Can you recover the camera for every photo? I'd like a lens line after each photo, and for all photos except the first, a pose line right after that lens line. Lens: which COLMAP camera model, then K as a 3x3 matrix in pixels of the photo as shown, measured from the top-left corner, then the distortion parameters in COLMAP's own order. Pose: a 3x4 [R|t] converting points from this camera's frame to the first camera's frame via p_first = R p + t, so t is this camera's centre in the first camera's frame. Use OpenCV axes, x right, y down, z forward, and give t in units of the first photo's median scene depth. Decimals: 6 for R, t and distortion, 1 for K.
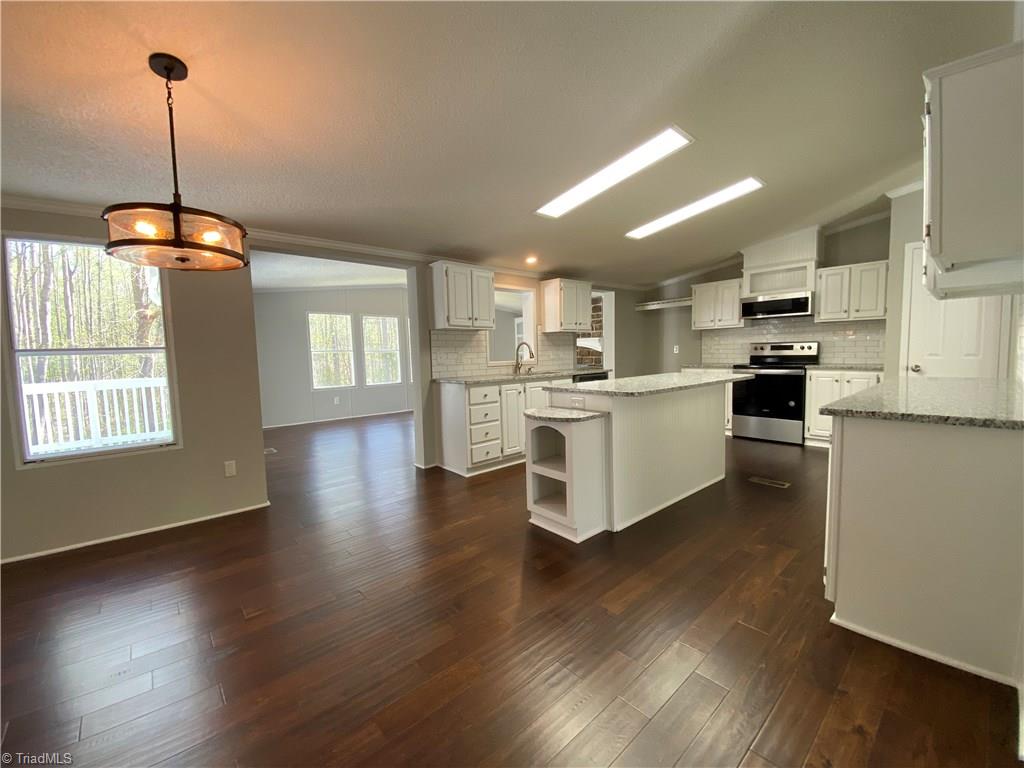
lens RADIAL K [[405.5, 0, 512.0], [0, 405.5, 384.0], [0, 0, 1]] dist [0.000644, -0.000032]
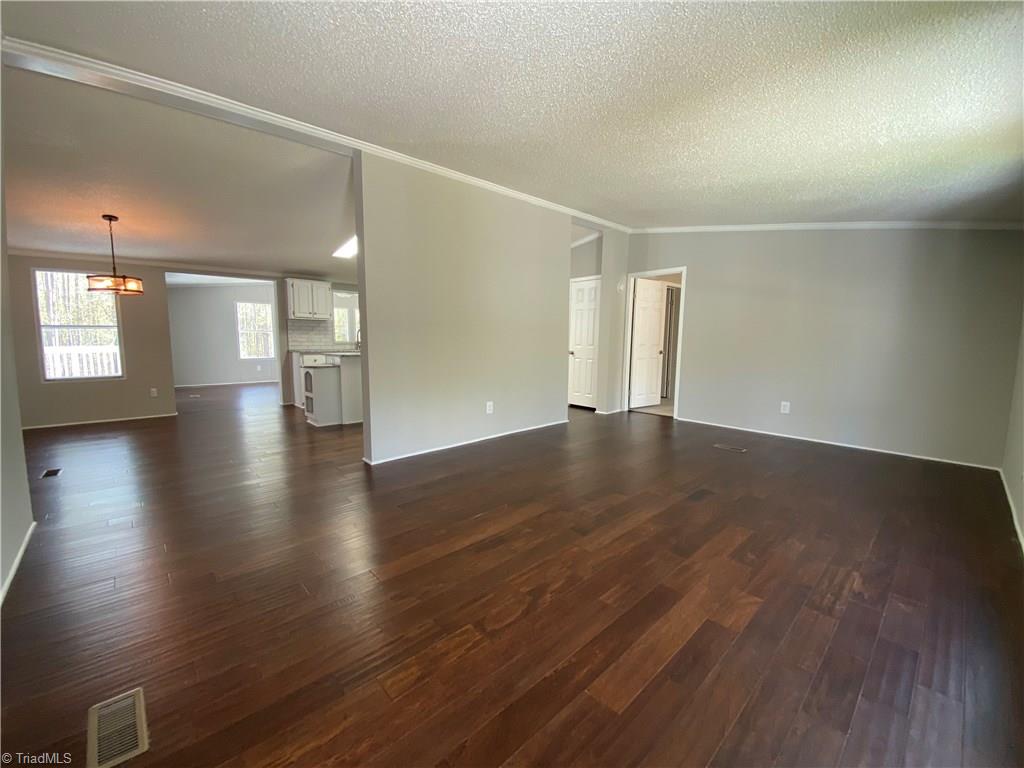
lens RADIAL K [[413.2, 0, 508.5], [0, 413.2, 386.8], [0, 0, 1]] dist [-0.000477, 0.000028]
pose [[0.999293, 0.033433, 0.017197, 0.690310], [-0.034028, 0.998788, 0.035552, 0.049265], [-0.015987, -0.036112, 0.999220, -0.702220]]
